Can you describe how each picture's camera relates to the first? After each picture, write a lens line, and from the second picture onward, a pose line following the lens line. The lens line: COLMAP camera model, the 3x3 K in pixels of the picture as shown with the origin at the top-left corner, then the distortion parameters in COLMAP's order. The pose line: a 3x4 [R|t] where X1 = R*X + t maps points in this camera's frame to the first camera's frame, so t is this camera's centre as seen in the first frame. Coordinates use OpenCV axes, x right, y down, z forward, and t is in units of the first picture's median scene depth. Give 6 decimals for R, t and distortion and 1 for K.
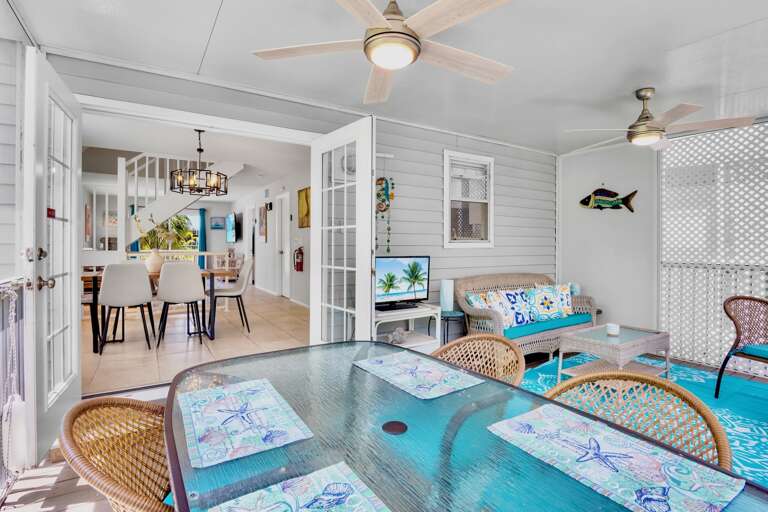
lens RADIAL K [[386.1, 0, 381.1], [0, 386.1, 249.0], [0, 0, 1]] dist [-0.020003, 0.000909]
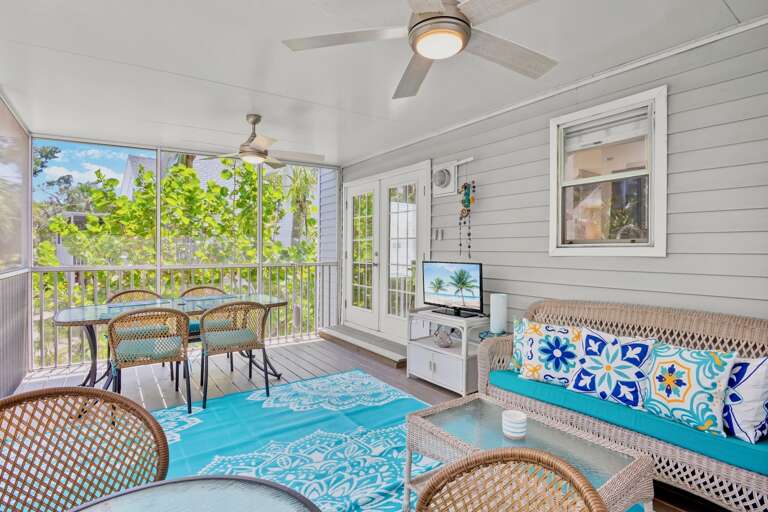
lens RADIAL K [[386.1, 0, 381.1], [0, 386.1, 249.0], [0, 0, 1]] dist [-0.020003, 0.000909]
pose [[0.048906, -0.003930, -0.998796, 0.893466], [-0.015995, 0.999861, -0.004717, -0.005681], [0.998675, 0.016207, 0.048836, 0.663857]]
